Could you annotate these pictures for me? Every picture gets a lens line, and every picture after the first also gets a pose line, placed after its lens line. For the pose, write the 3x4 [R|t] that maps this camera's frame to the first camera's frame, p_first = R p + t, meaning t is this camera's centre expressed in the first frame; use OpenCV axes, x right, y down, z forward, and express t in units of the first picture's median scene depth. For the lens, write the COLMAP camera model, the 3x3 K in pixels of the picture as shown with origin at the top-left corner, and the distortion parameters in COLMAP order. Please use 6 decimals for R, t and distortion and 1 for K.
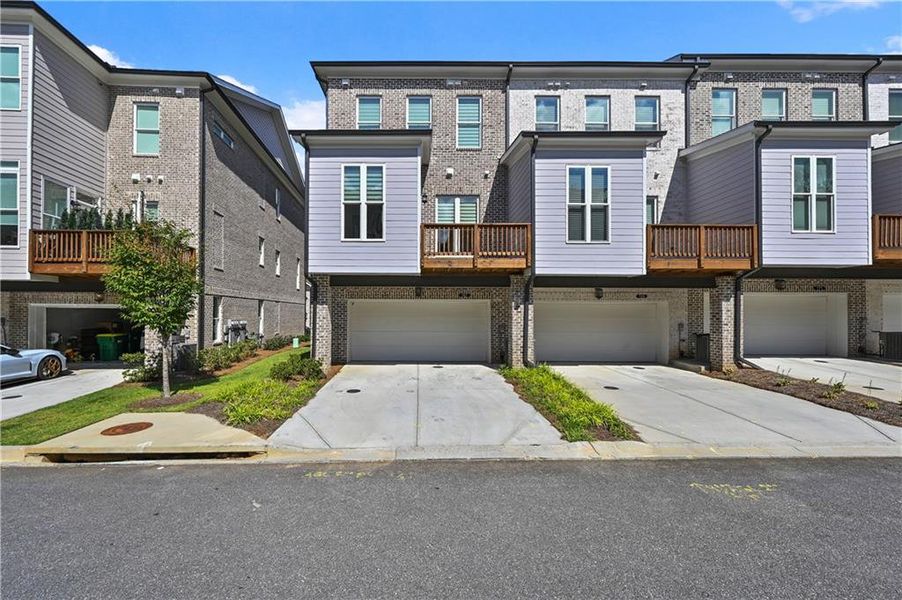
lens RADIAL K [[355.4, 0, 452.5], [0, 355.4, 298.6], [0, 0, 1]] dist [-0.001346, -0.000159]
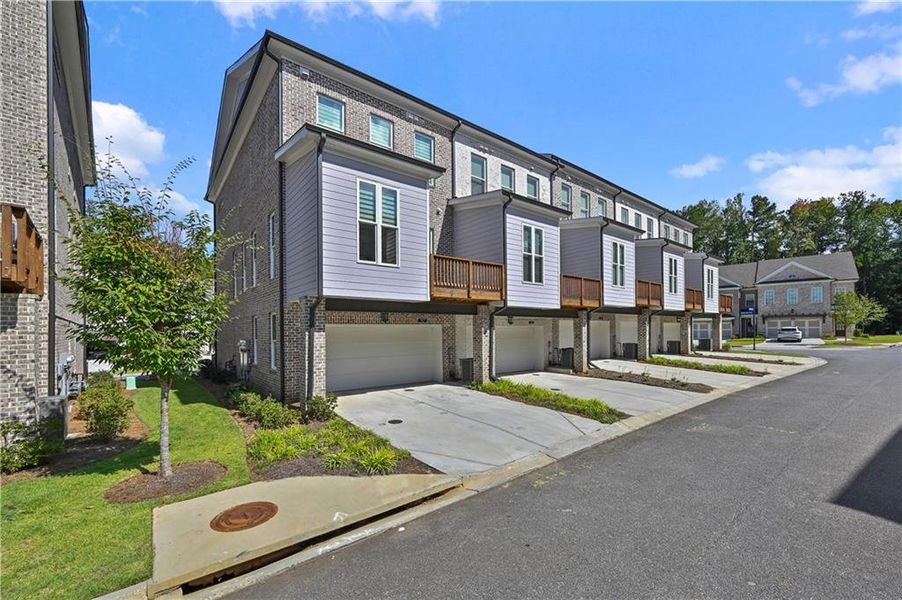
lens RADIAL K [[362.5, 0, 450.0], [0, 362.5, 320.4], [0, 0, 1]] dist [-0.000576, -0.000035]
pose [[0.788670, 0.009039, 0.614751, -0.664869], [-0.009322, 0.999953, -0.002744, -0.011184], [-0.614746, -0.003567, 0.788717, 0.109053]]
